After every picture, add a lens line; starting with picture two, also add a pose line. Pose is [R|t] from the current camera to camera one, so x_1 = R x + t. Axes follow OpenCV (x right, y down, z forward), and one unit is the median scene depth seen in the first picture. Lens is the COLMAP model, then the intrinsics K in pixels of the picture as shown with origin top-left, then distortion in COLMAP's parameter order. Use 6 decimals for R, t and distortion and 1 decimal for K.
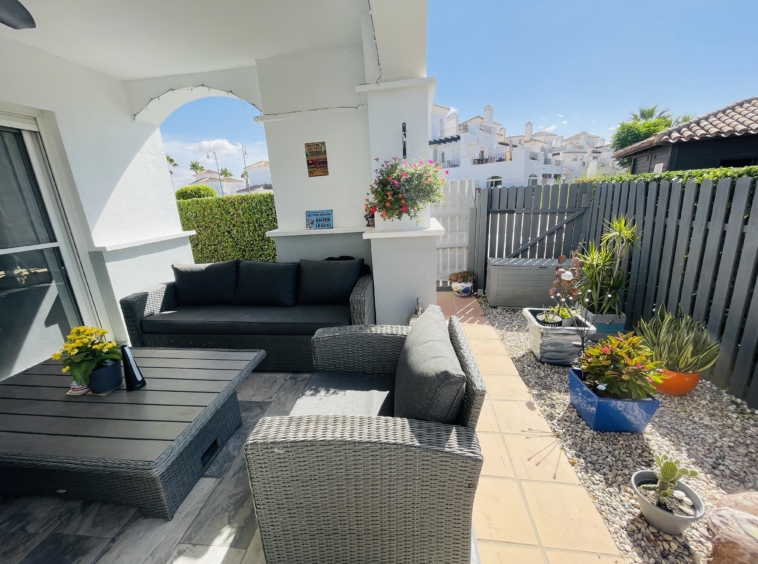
lens RADIAL K [[306.0, 0, 377.5], [0, 306.0, 277.9], [0, 0, 1]] dist [-0.001902, -0.000305]
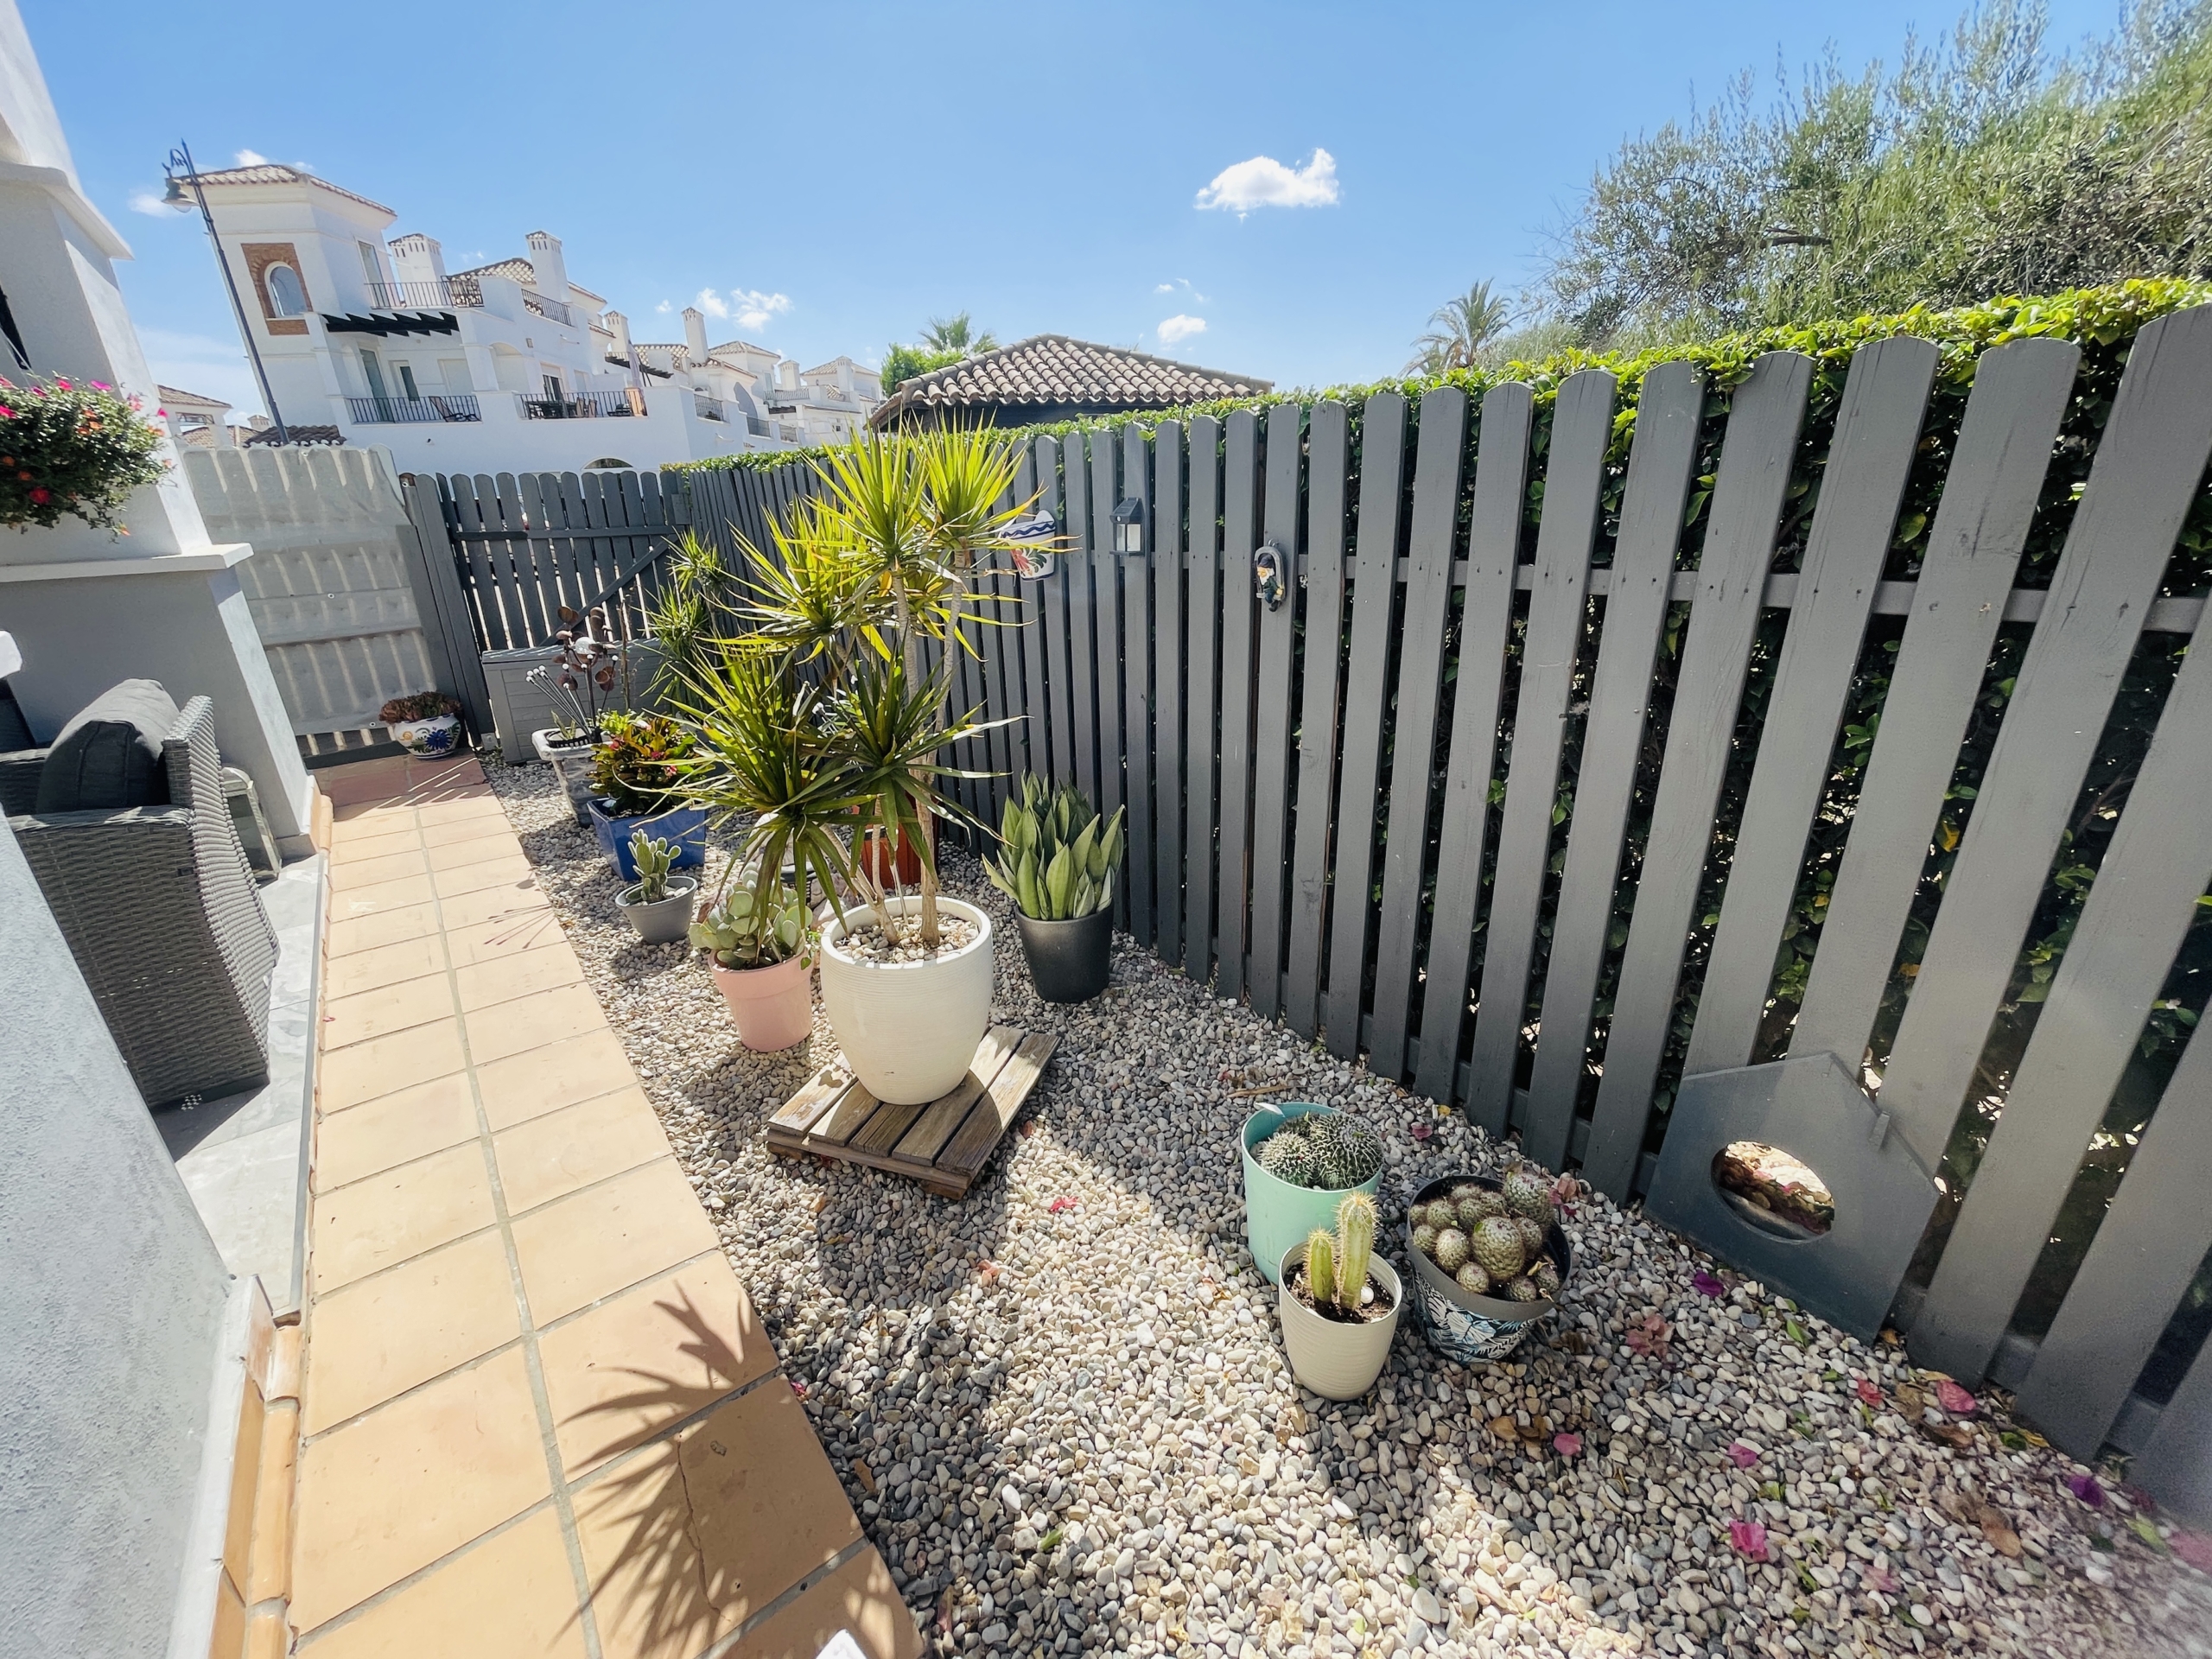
lens RADIAL K [[893.9, 0, 1095.8], [0, 893.9, 819.1], [0, 0, 1]] dist [0.001200, 0.000599]
pose [[0.707763, -0.211338, 0.674097, 0.137324], [0.173511, 0.976979, 0.124119, 0.221965], [-0.684810, 0.029116, 0.728140, -0.634086]]
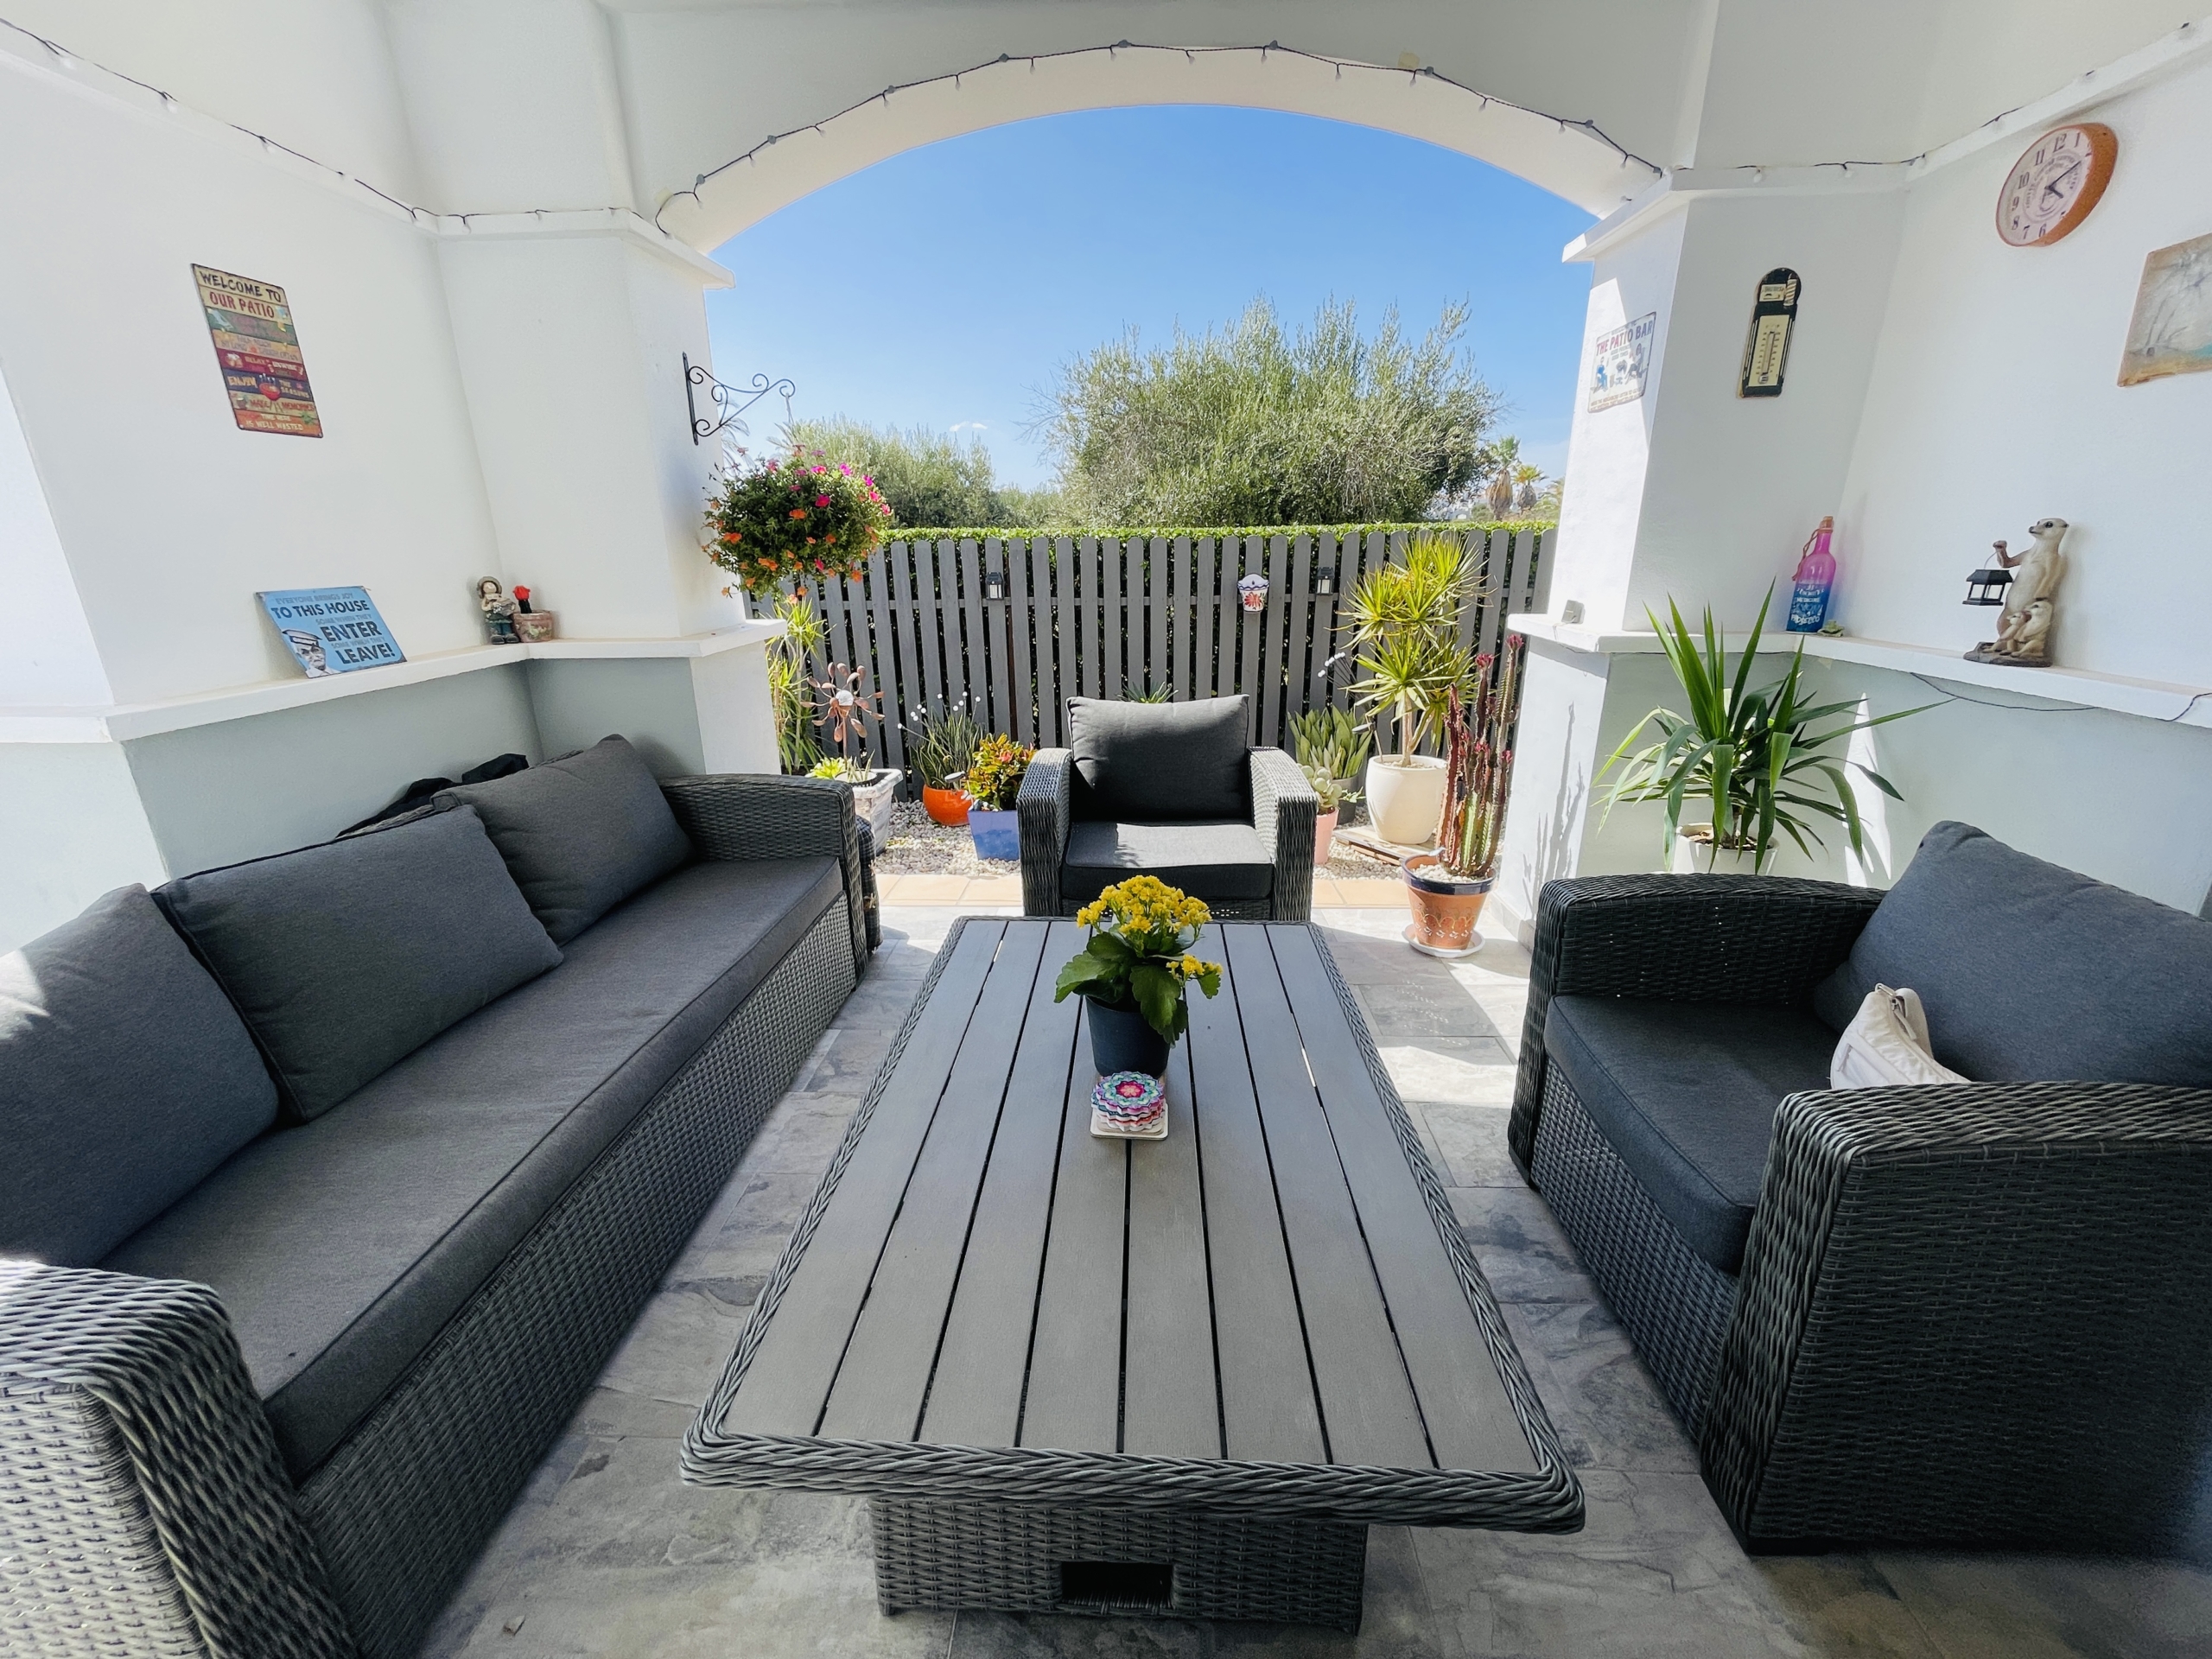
lens RADIAL K [[879.4, 0, 1103.8], [0, 879.4, 823.4], [0, 0, 1]] dist [-0.013896, 0.000284]
pose [[-0.074107, -0.247109, 0.966150, -0.975242], [0.280929, 0.924405, 0.257981, -0.070802], [-0.956863, 0.290537, 0.000916, 0.544915]]
